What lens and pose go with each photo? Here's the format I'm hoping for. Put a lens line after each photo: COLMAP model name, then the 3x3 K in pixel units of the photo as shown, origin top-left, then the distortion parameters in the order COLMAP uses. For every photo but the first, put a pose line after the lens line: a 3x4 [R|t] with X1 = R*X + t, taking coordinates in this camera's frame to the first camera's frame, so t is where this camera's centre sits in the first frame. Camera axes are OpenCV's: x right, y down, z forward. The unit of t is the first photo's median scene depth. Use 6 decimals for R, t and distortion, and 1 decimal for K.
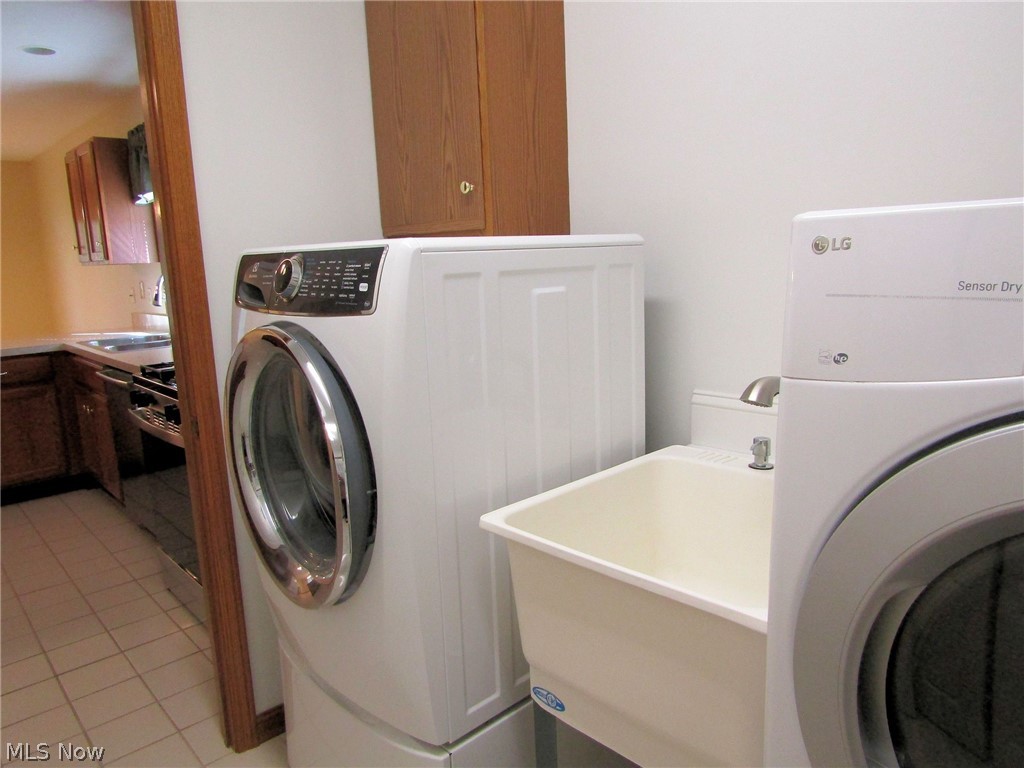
lens RADIAL K [[727.2, 0, 506.1], [0, 727.2, 381.4], [0, 0, 1]] dist [-0.004043, -0.006830]
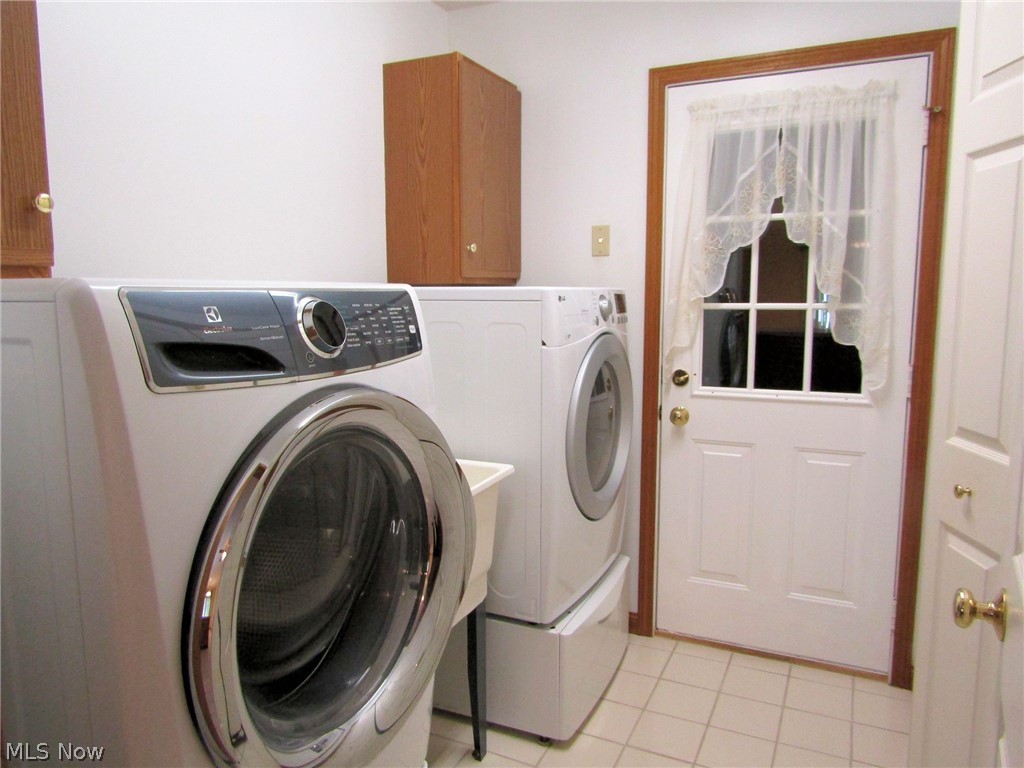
lens RADIAL K [[727.2, 0, 511.6], [0, 727.2, 383.2], [0, 0, 1]] dist [-0.004043, -0.006830]
pose [[-0.388056, -0.065467, 0.919308, -1.176294], [0.195613, 0.968897, 0.151570, -0.179398], [-0.900637, 0.238646, -0.363180, 1.234574]]
